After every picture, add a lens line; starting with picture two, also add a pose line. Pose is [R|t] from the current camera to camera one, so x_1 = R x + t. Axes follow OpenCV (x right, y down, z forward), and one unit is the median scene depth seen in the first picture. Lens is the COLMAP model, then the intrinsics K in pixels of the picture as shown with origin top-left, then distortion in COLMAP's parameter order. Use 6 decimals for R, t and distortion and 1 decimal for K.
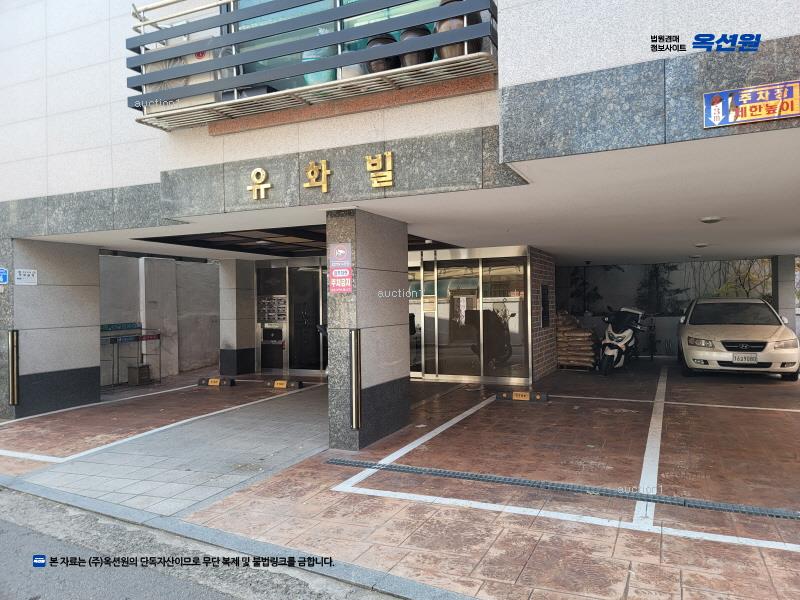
lens RADIAL K [[582.8, 0, 419.7], [0, 582.8, 295.7], [0, 0, 1]] dist [0.035750, -0.002747]
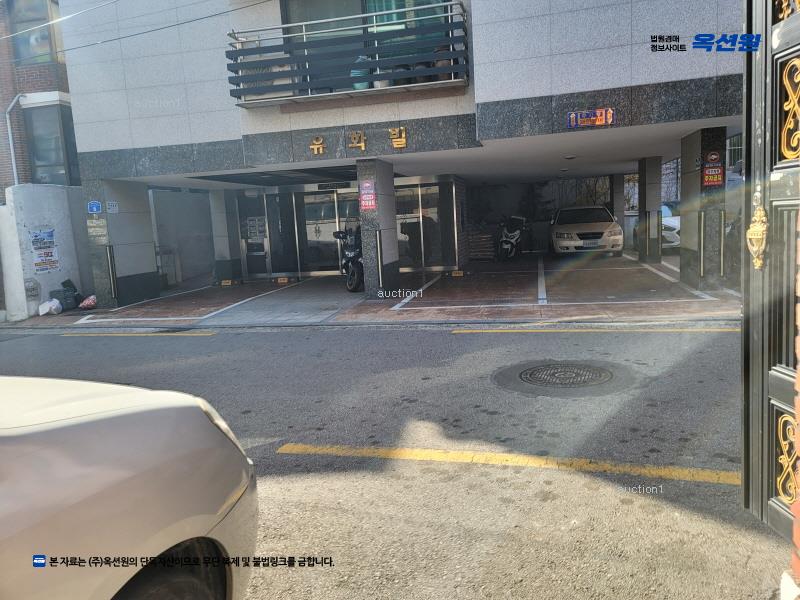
lens RADIAL K [[587.2, 0, 405.8], [0, 587.2, 285.8], [0, 0, 1]] dist [0.057351, 0.001182]
pose [[0.980809, -0.062743, 0.184599, -0.328108], [0.040980, 0.991996, 0.119438, 0.015811], [-0.190615, -0.109581, 0.975529, -0.653788]]
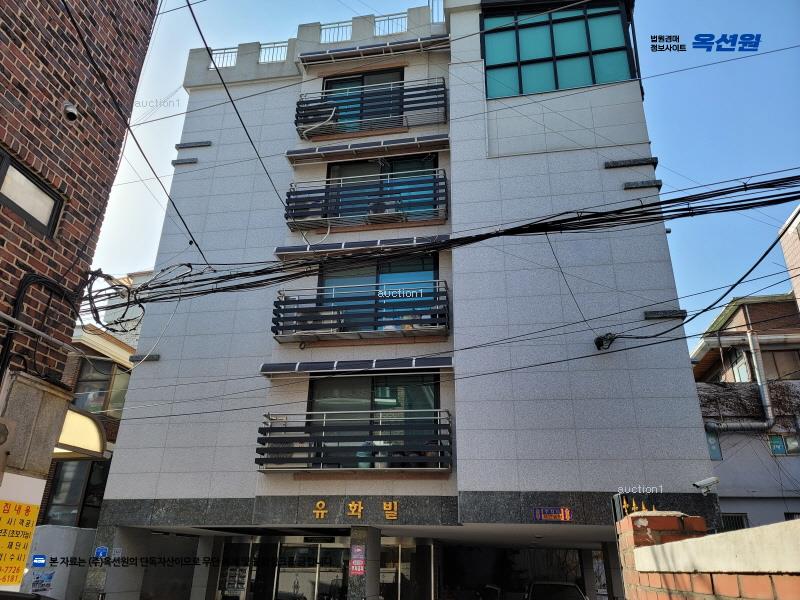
lens RADIAL K [[570.9, 0, 400.0], [0, 570.9, 300.0], [0, 0, 1]] dist [0.044160, 0.000579]
pose [[0.971507, 0.129082, 0.198776, -0.436033], [-0.036780, 0.910628, -0.411588, -0.046245], [-0.234140, 0.392549, 0.889429, -0.906327]]
